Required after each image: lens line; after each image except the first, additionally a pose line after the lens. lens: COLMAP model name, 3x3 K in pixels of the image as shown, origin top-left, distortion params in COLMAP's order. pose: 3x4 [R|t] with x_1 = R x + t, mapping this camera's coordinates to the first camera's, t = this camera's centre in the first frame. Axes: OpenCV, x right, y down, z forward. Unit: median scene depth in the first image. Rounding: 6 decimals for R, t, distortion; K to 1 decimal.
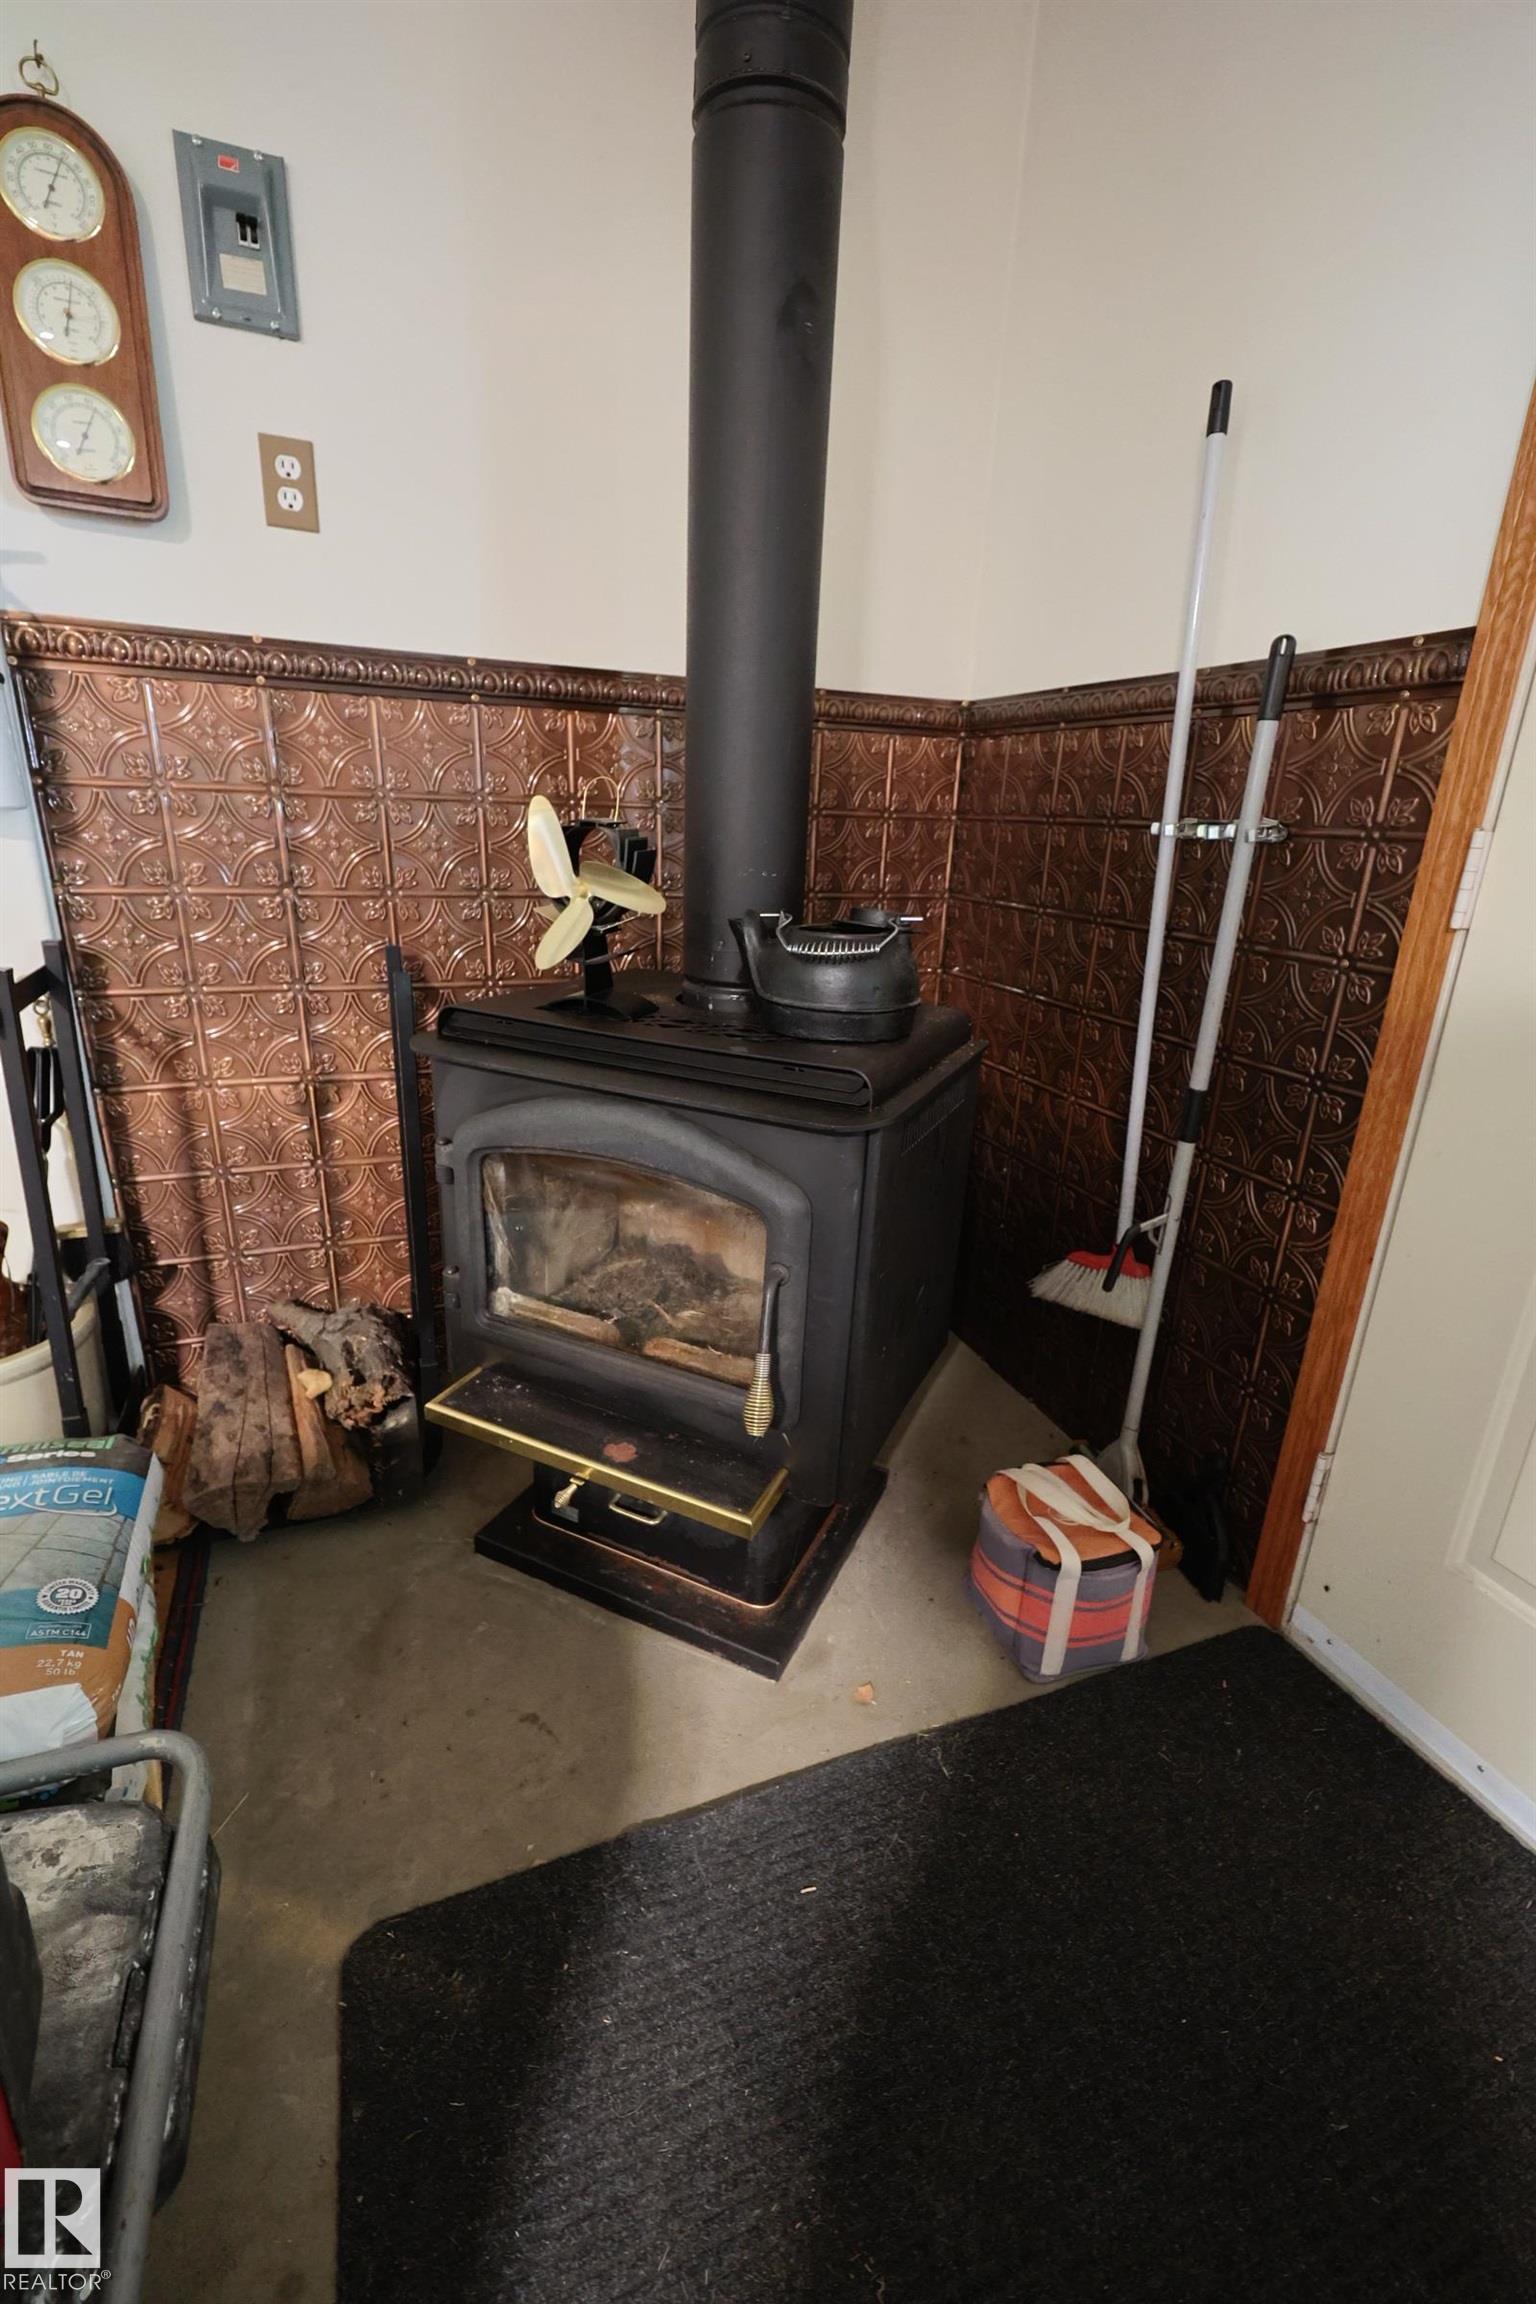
lens RADIAL K [[975.7, 0, 768.3], [0, 975.7, 1149.5], [0, 0, 1]] dist [-0.001111, -0.000072]
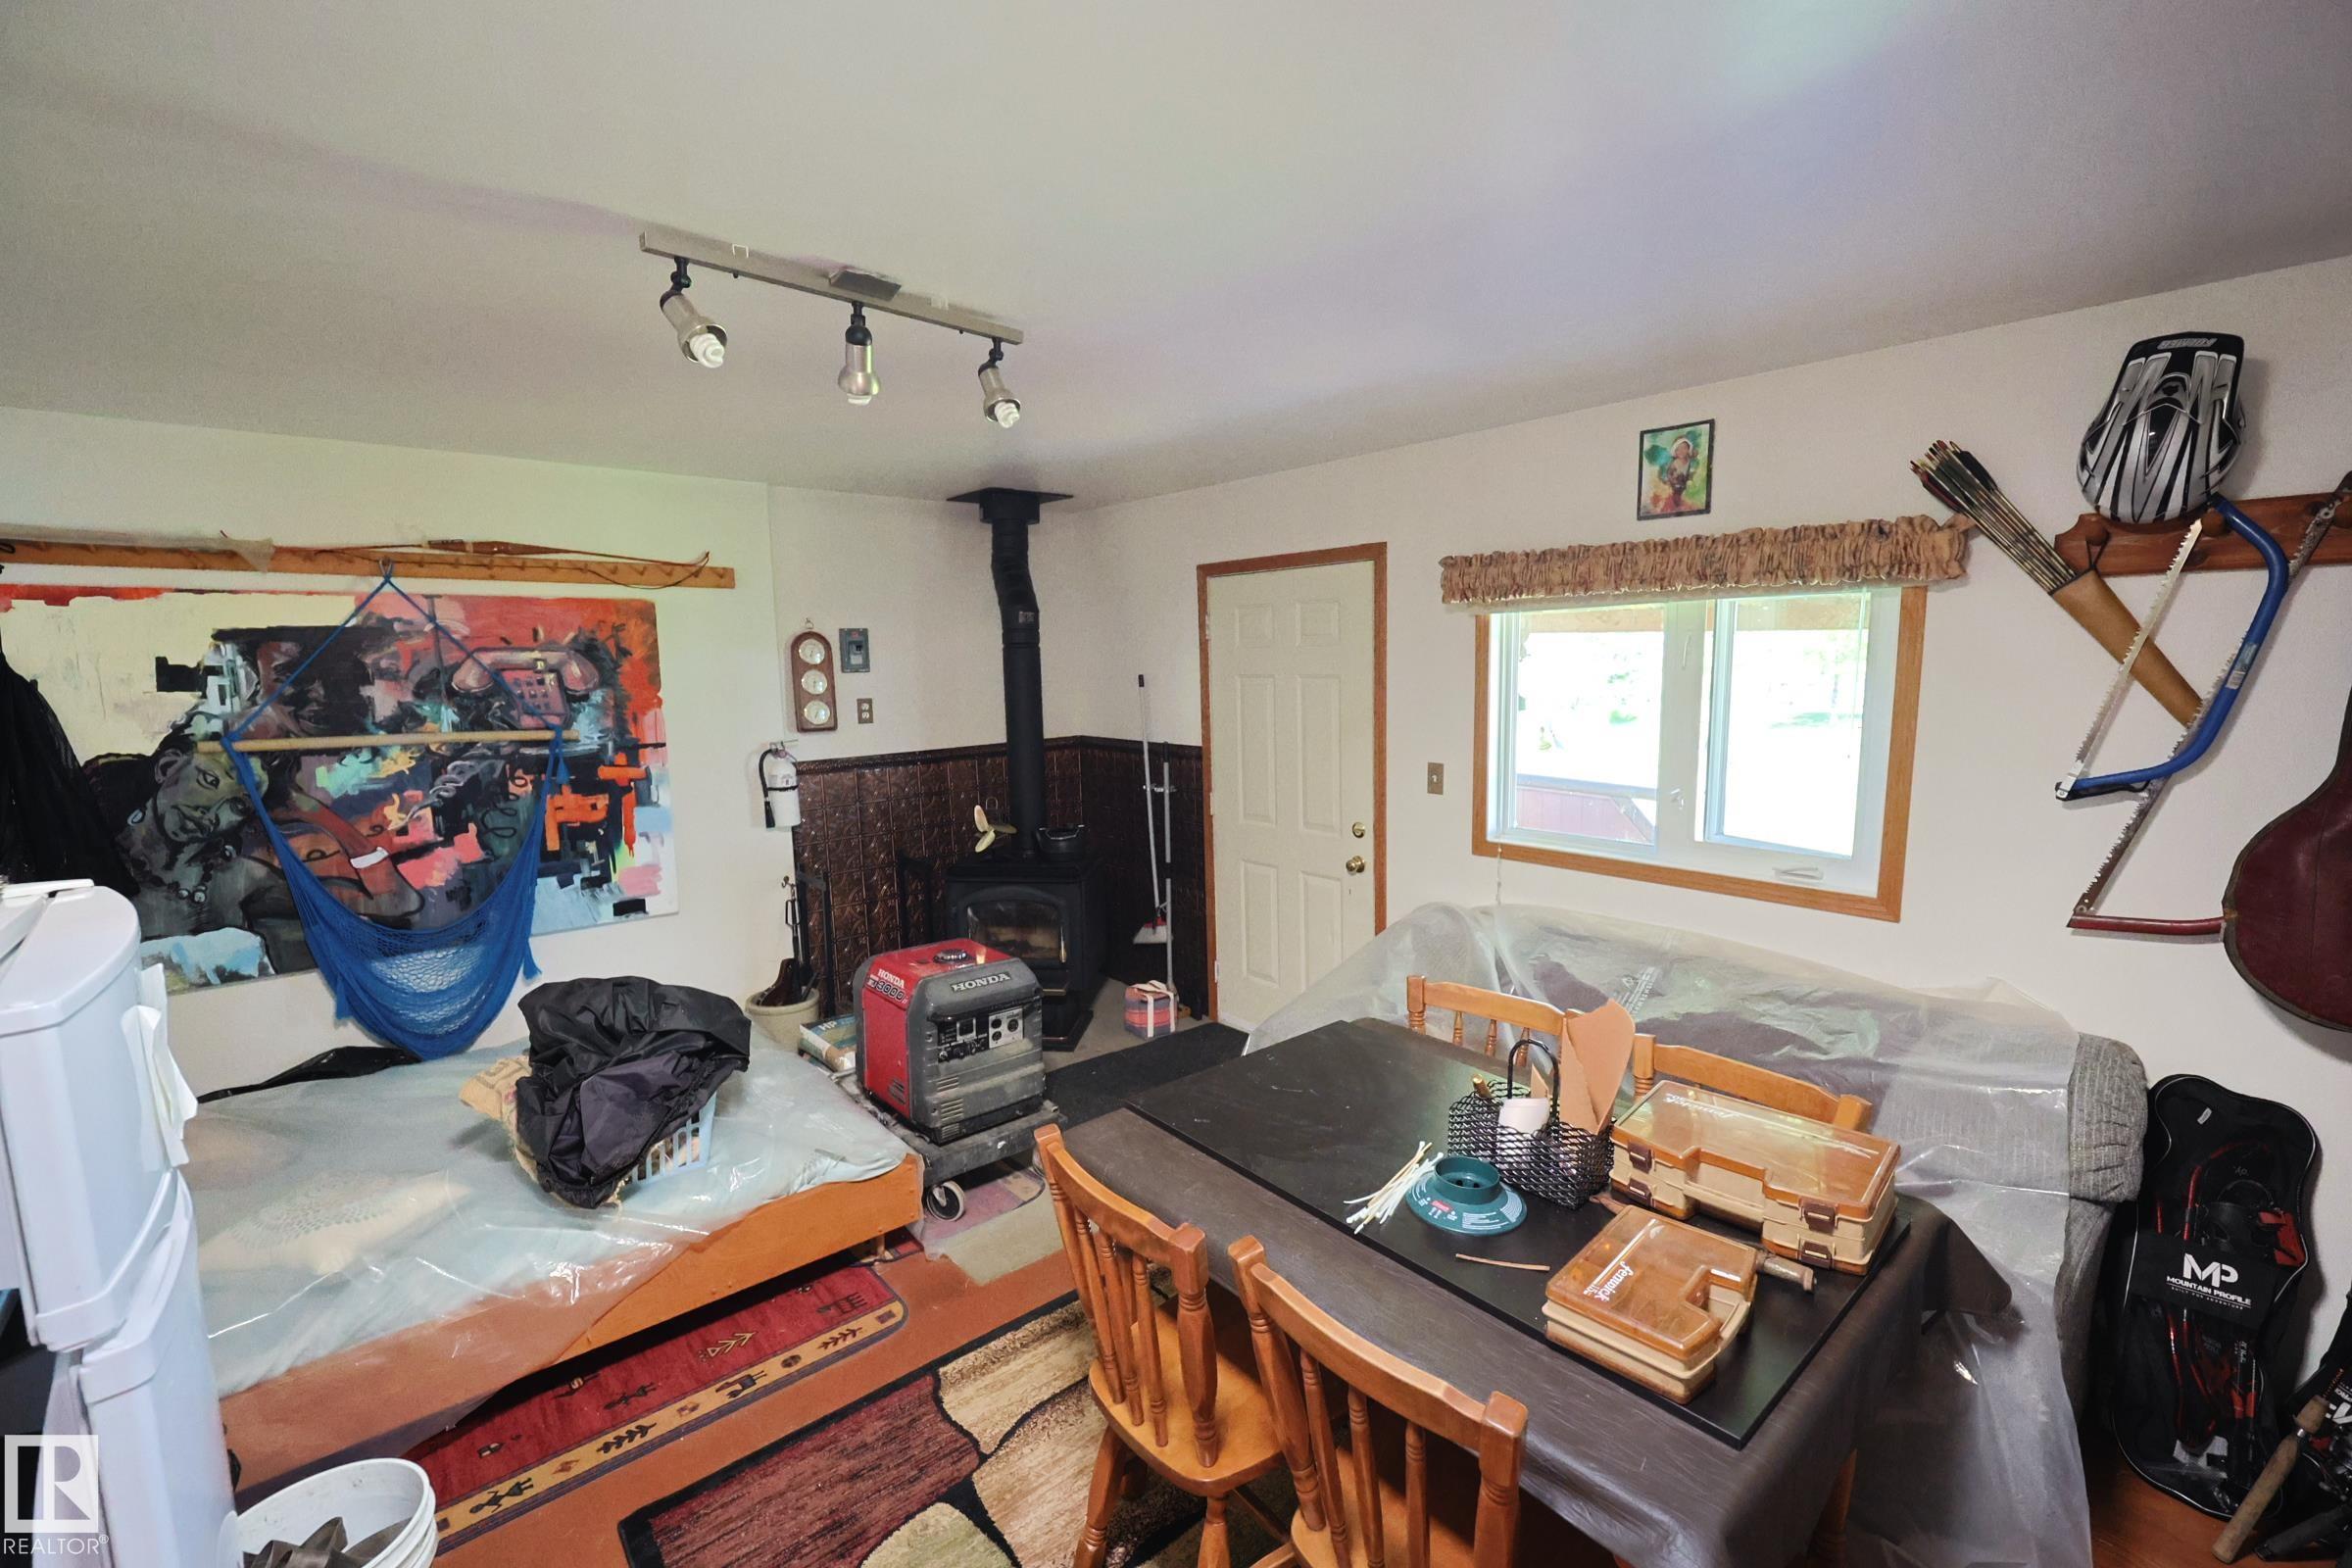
lens RADIAL K [[996.0, 0, 1197.6], [0, 996.0, 780.4], [0, 0, 1]] dist [-0.001111, -0.000072]
pose [[0.941539, -0.101934, 0.321114, -0.552286], [0.163252, 0.971795, -0.170186, 0.271762], [-0.294710, 0.212660, 0.931623, -2.354028]]
